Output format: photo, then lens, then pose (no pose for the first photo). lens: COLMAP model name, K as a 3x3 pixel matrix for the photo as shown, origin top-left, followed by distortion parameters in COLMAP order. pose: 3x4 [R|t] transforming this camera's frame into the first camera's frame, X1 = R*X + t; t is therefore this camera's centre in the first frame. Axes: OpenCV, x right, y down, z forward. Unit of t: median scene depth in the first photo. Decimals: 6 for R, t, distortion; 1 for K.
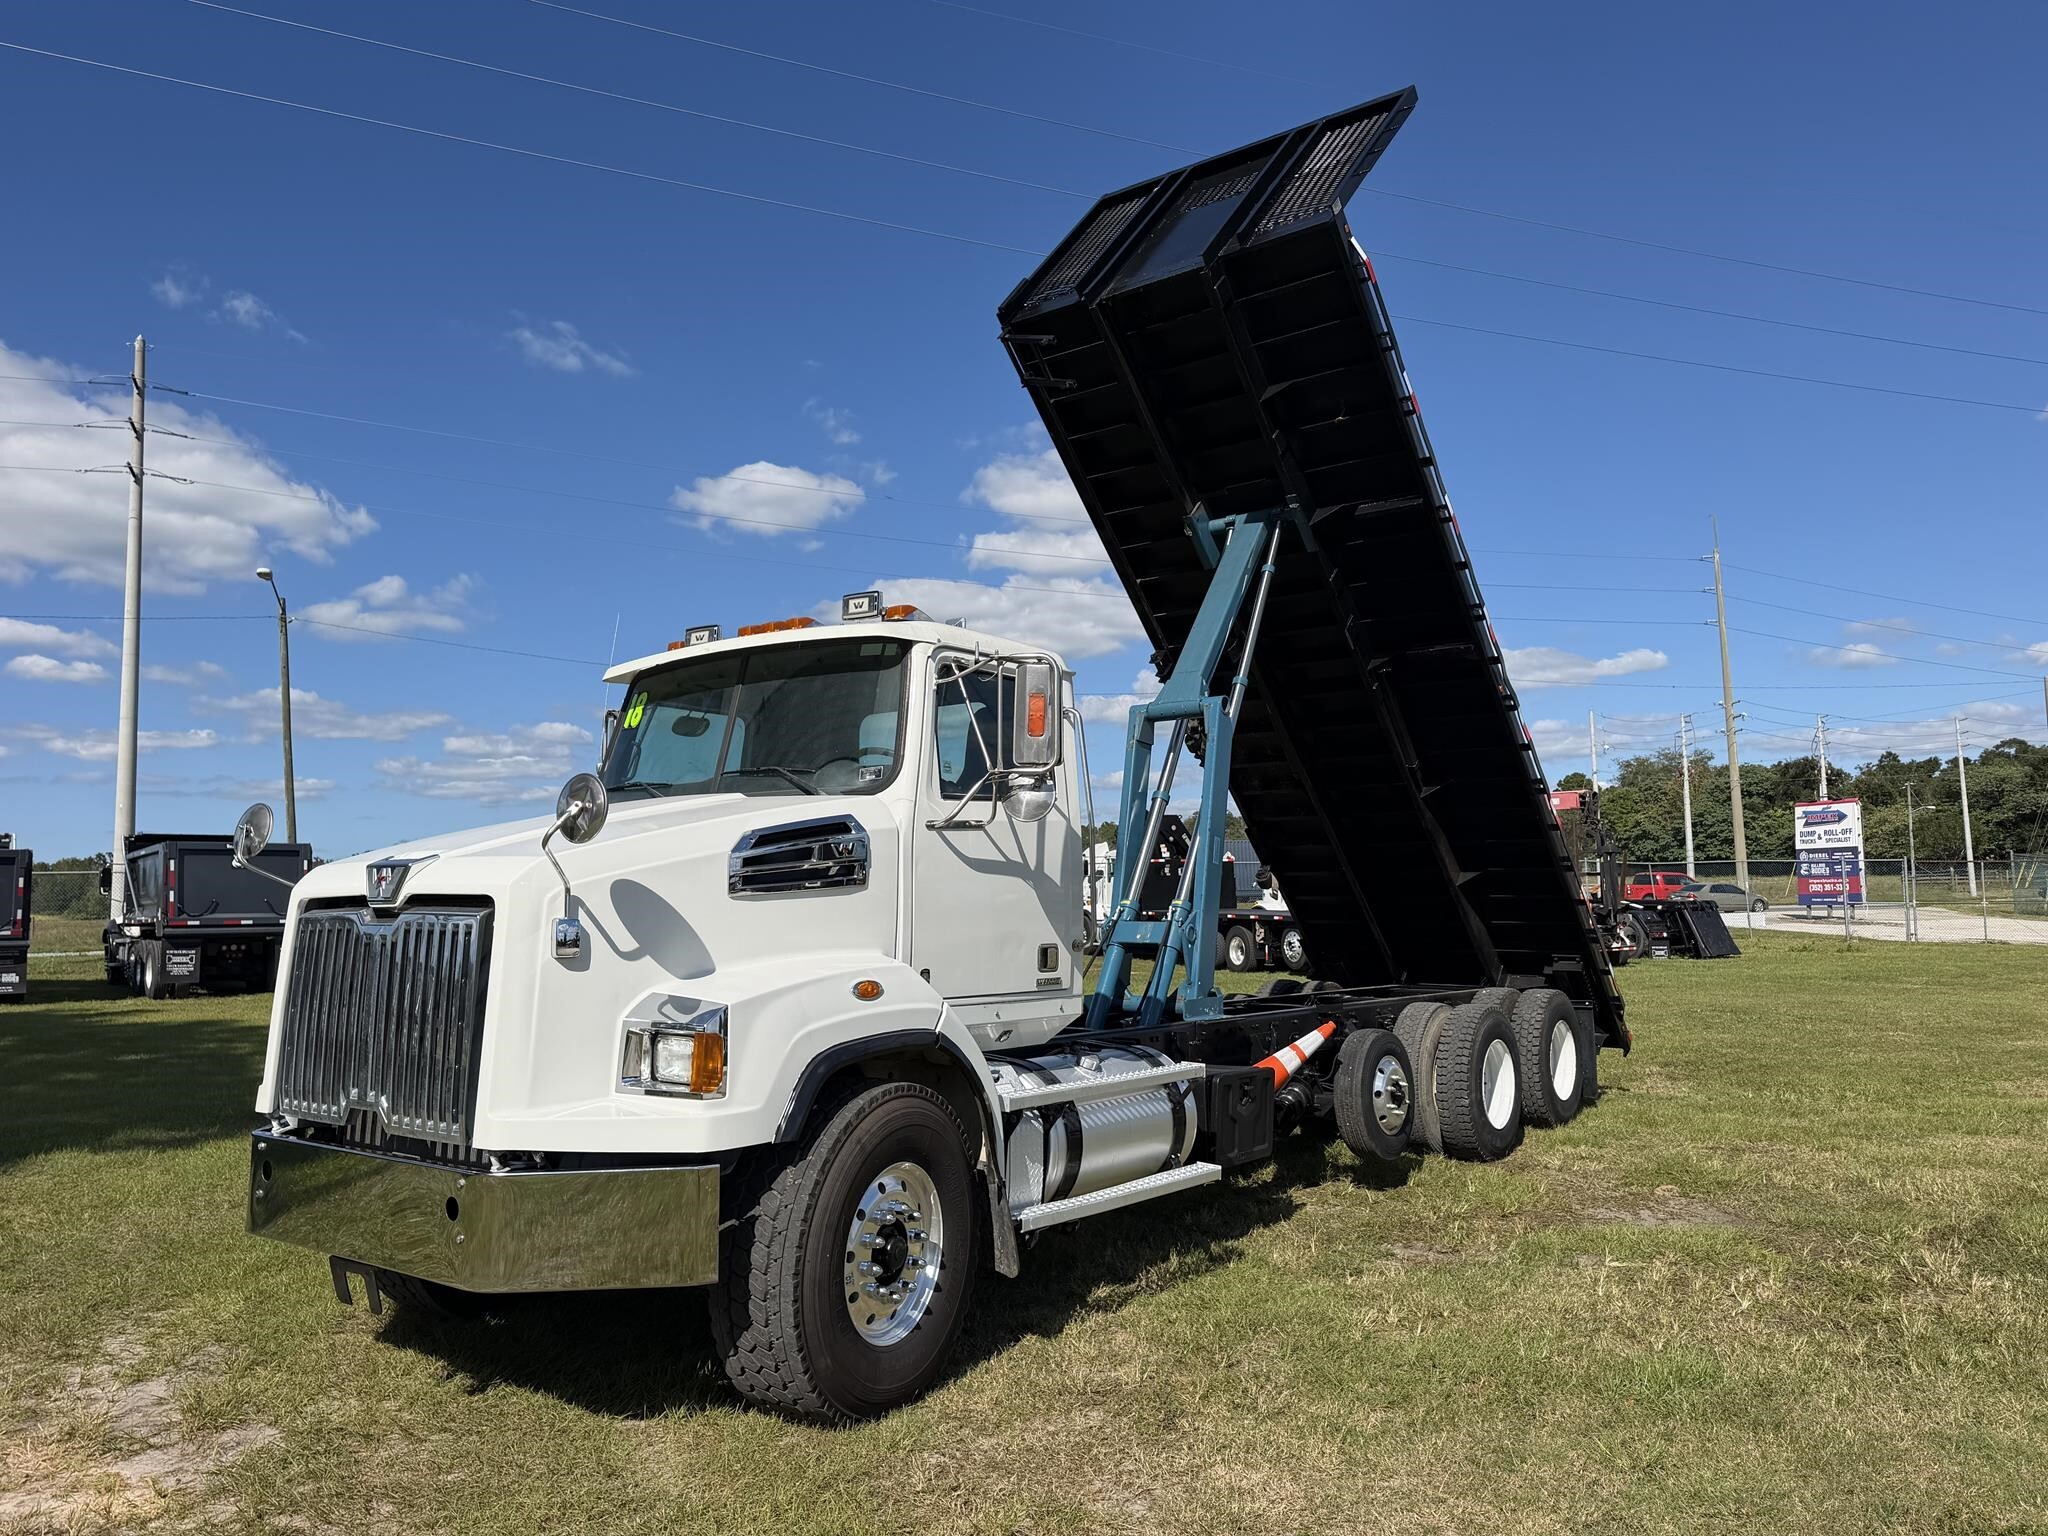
lens RADIAL K [[1481.6, 0, 1024.0], [0, 1481.6, 768.0], [0, 0, 1]] dist [0.039152, -0.051057]
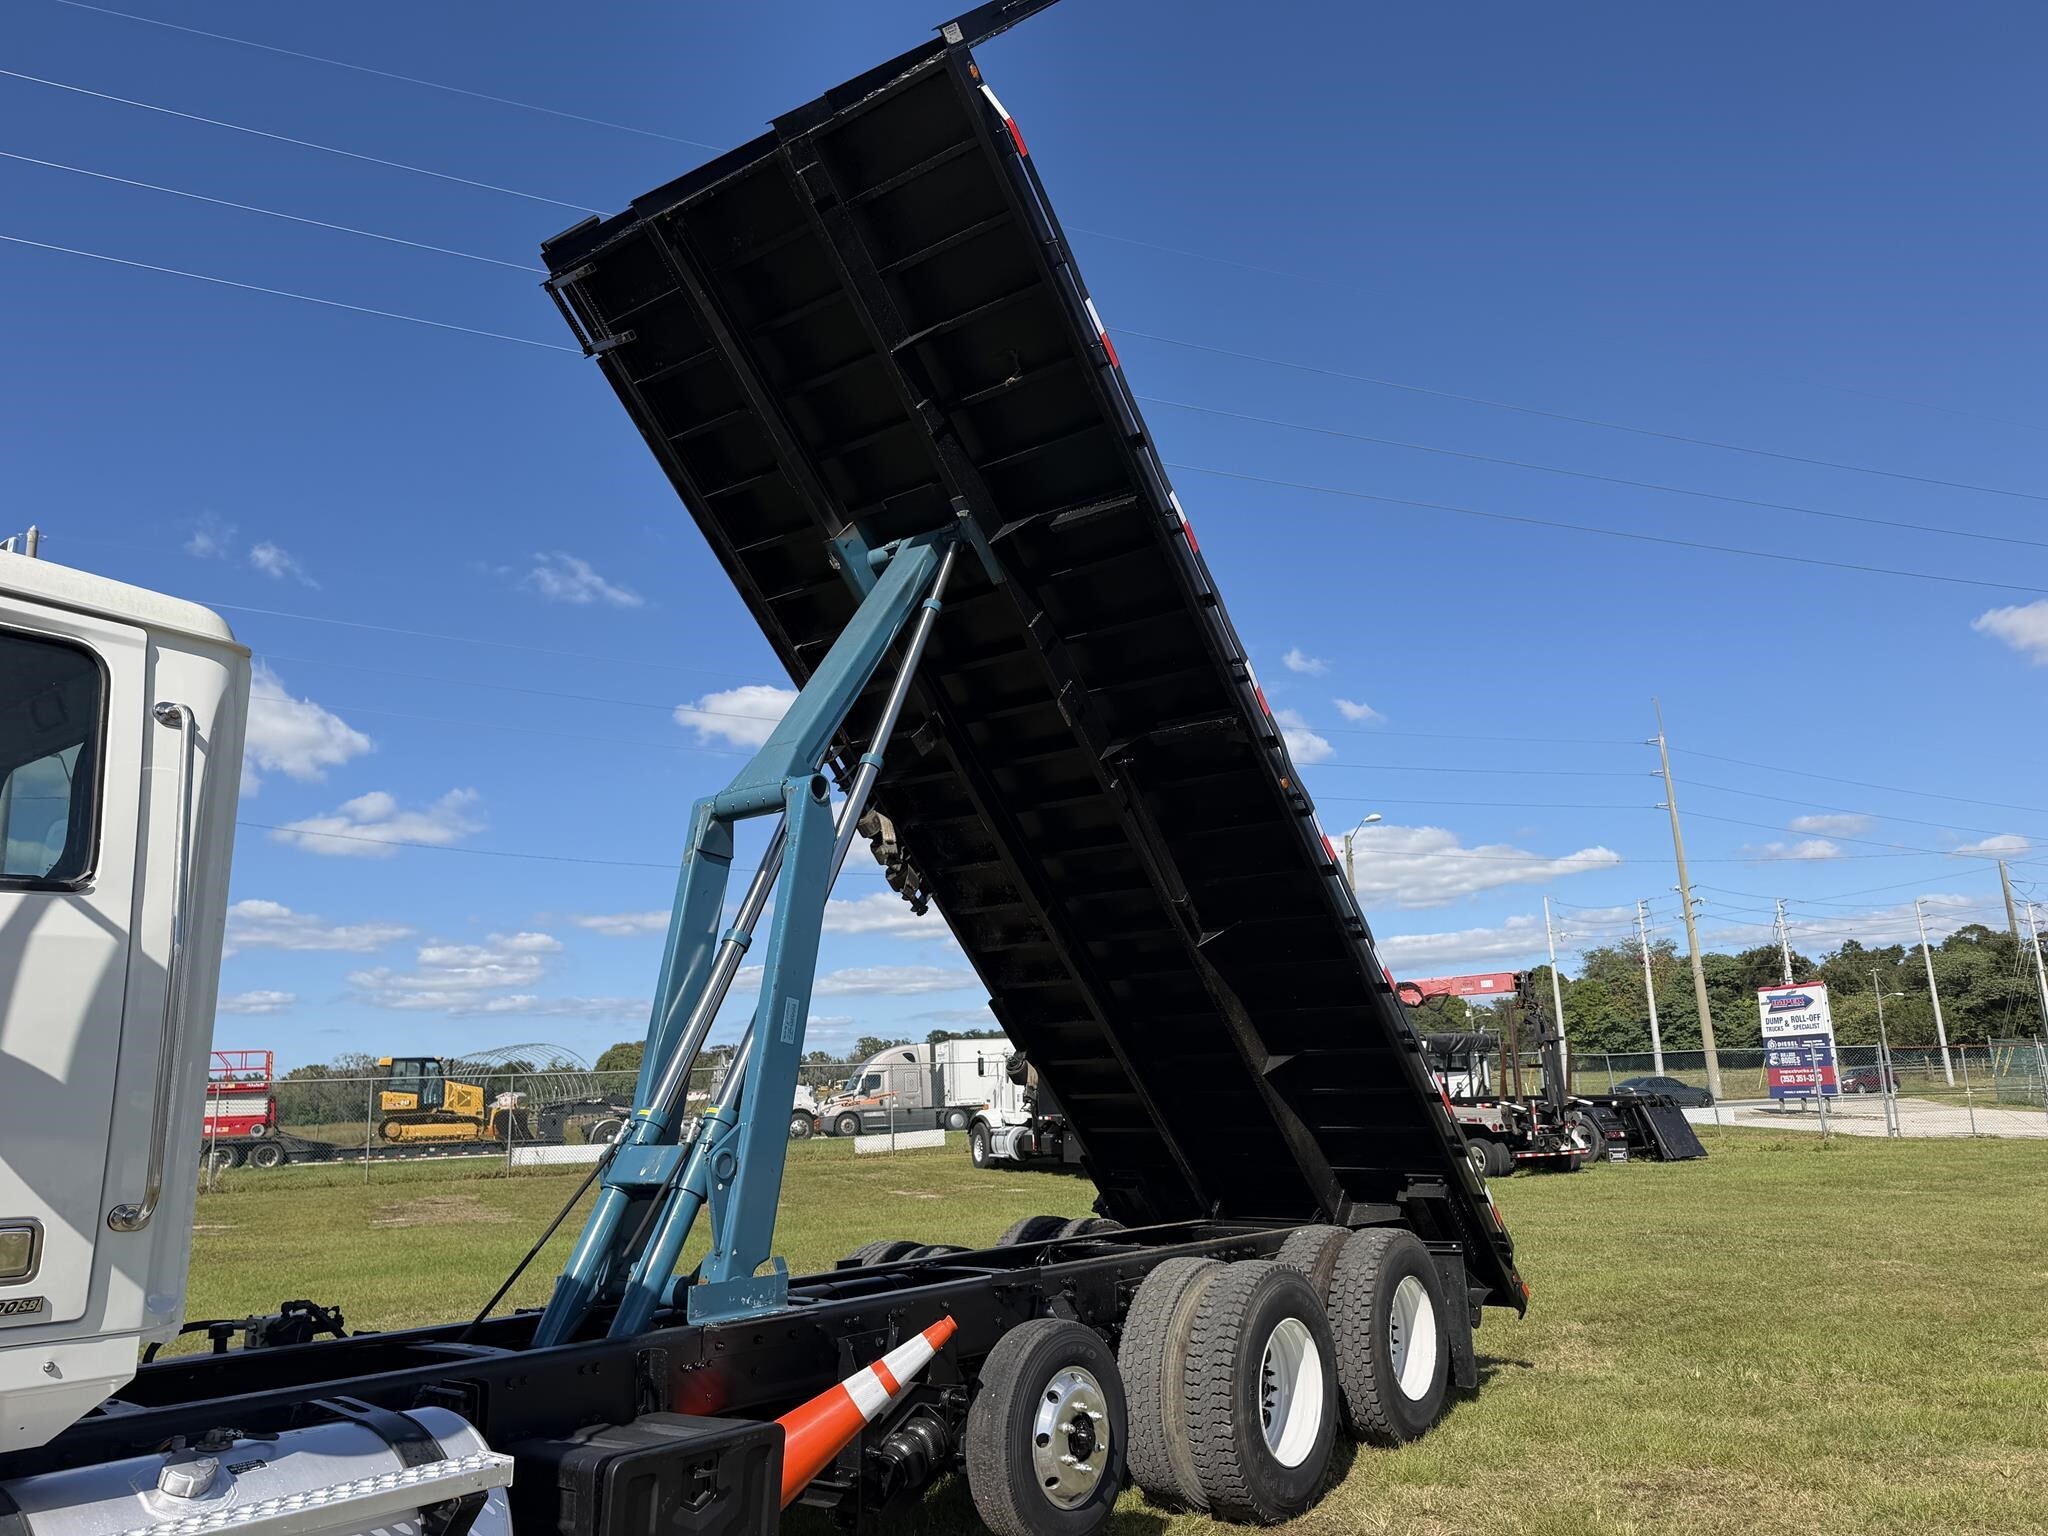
lens RADIAL K [[1481.6, 0, 1024.0], [0, 1481.6, 768.0], [0, 0, 1]] dist [0.039152, -0.051057]
pose [[0.999667, -0.011648, 0.023010, 0.187715], [0.014630, 0.990871, -0.134015, 0.030638], [-0.021239, 0.134307, 0.990712, 0.324986]]
